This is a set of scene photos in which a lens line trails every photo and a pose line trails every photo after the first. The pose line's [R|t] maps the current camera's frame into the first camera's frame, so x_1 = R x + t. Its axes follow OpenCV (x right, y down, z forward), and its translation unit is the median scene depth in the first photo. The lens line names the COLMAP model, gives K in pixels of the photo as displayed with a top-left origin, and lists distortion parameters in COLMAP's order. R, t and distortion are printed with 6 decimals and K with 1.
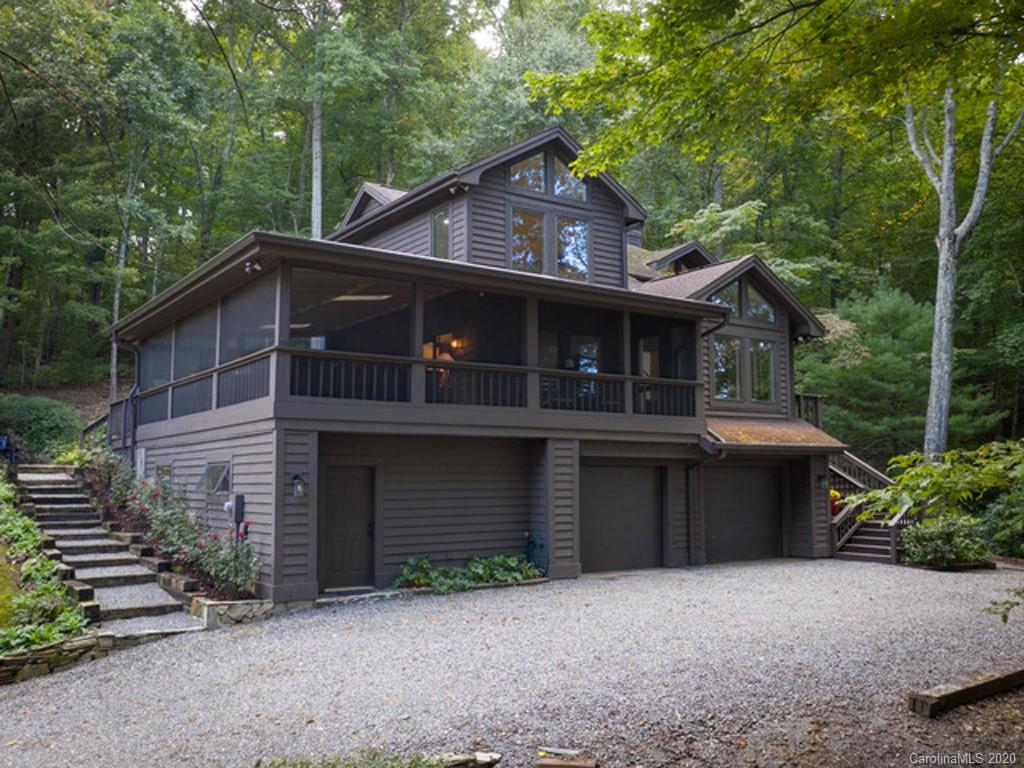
lens RADIAL K [[907.2, 0, 512.0], [0, 907.2, 384.0], [0, 0, 1]] dist [-0.027123, 0.012091]
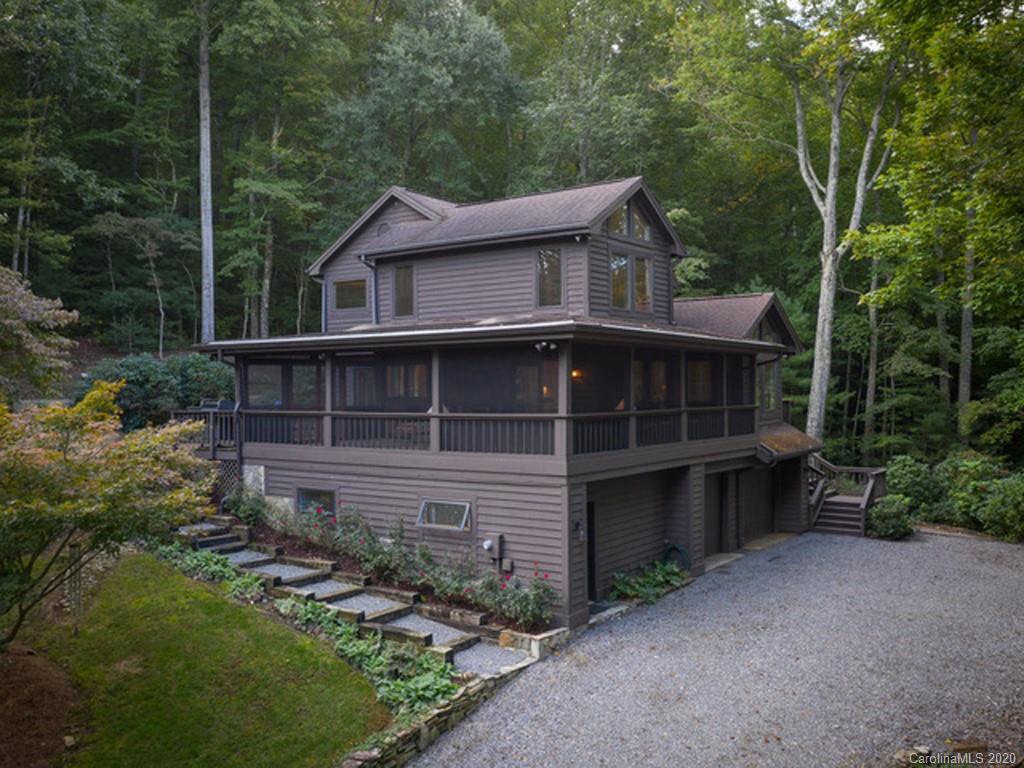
lens RADIAL K [[905.2, 0, 512.0], [0, 905.2, 384.0], [0, 0, 1]] dist [-0.007945, -0.002650]
pose [[0.942092, -0.003077, 0.335339, -0.523920], [-0.030979, 0.994884, 0.096159, -0.139524], [-0.333919, -0.100979, 0.937177, -0.050115]]
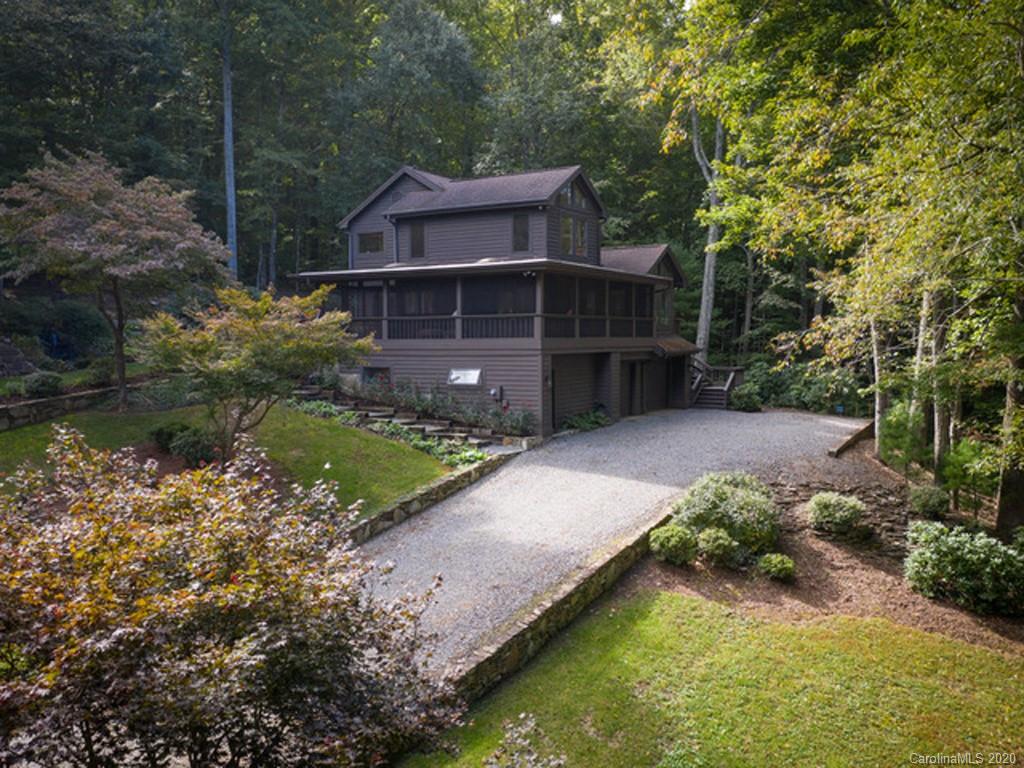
lens RADIAL K [[907.2, 0, 512.0], [0, 907.2, 384.0], [0, 0, 1]] dist [-0.027123, 0.012091]
pose [[0.910116, -0.024031, 0.413656, -0.848093], [-0.040588, 0.988345, 0.146719, -0.132207], [-0.412361, -0.150321, 0.898533, -0.598641]]
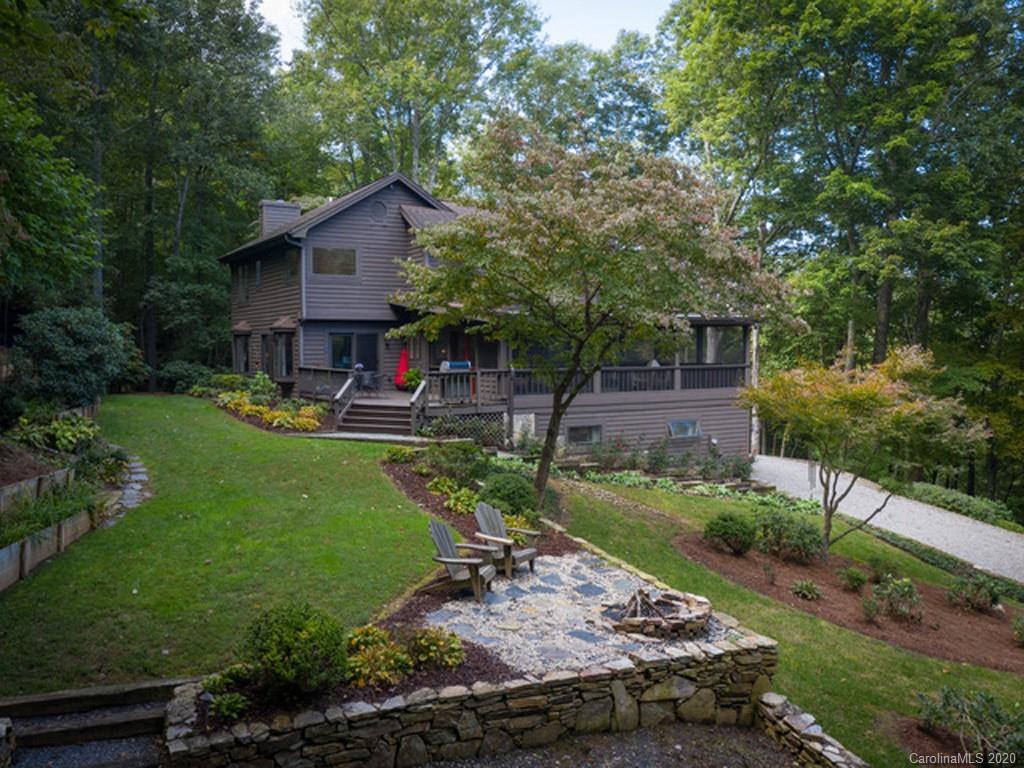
lens RADIAL K [[907.2, 0, 512.0], [0, 907.2, 384.0], [0, 0, 1]] dist [-0.027123, 0.012091]
pose [[0.114368, -0.046433, 0.992353, -1.793521], [-0.104974, 0.992750, 0.058550, -0.044573], [-0.987877, -0.110868, 0.108664, 0.968442]]
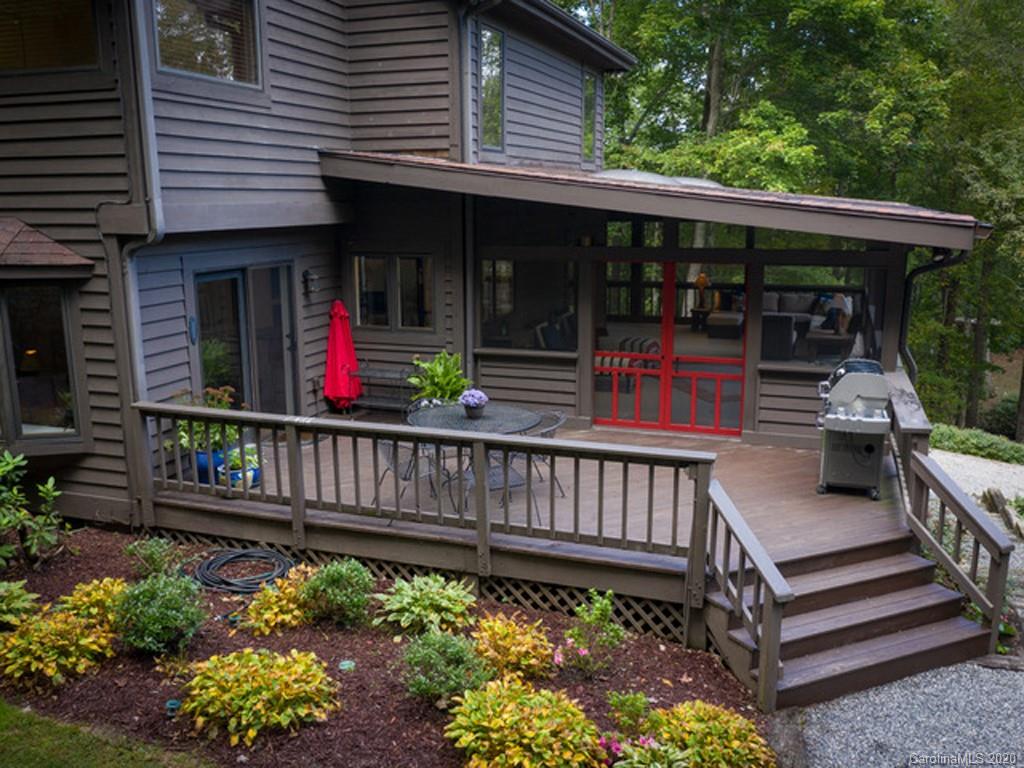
lens RADIAL K [[907.2, 0, 512.0], [0, 907.2, 384.0], [0, 0, 1]] dist [-0.027123, 0.012091]
pose [[-0.575483, -0.159008, 0.802207, -0.746312], [-0.080732, 0.987171, 0.137756, -0.029697], [-0.813819, 0.014513, -0.580937, 1.601406]]
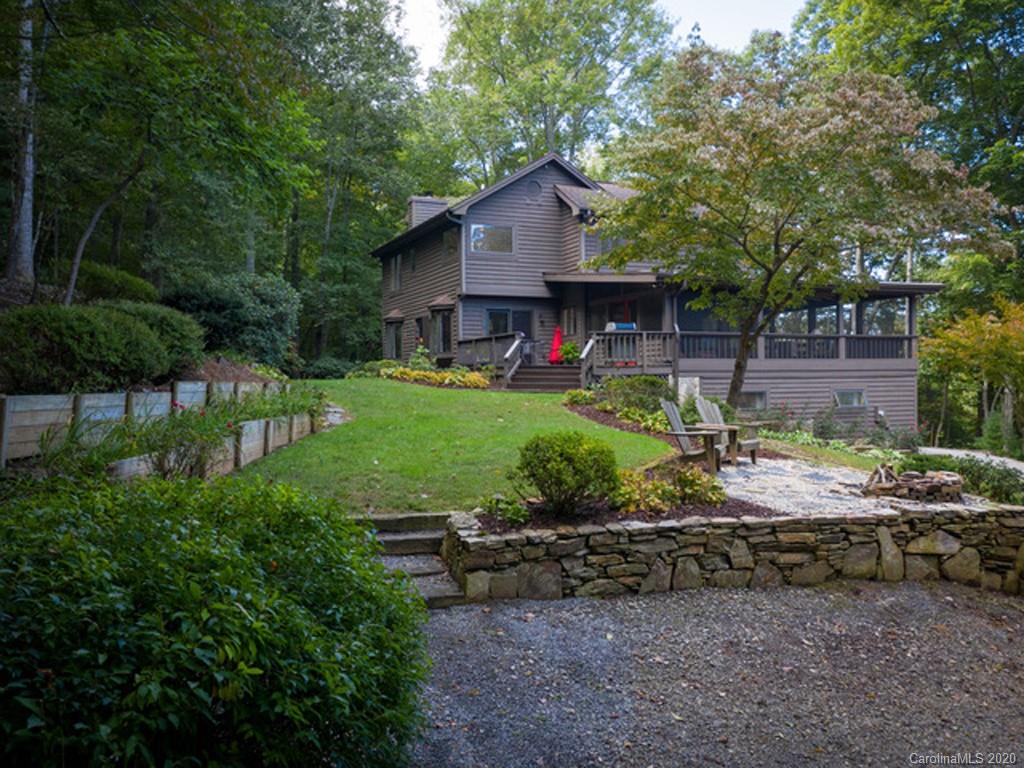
lens RADIAL K [[905.2, 0, 512.0], [0, 905.2, 384.0], [0, 0, 1]] dist [-0.007945, -0.002650]
pose [[0.228212, -0.004222, 0.973602, -1.818469], [-0.097217, 0.994894, 0.027102, 0.076964], [-0.968746, -0.100835, 0.226636, 1.041563]]
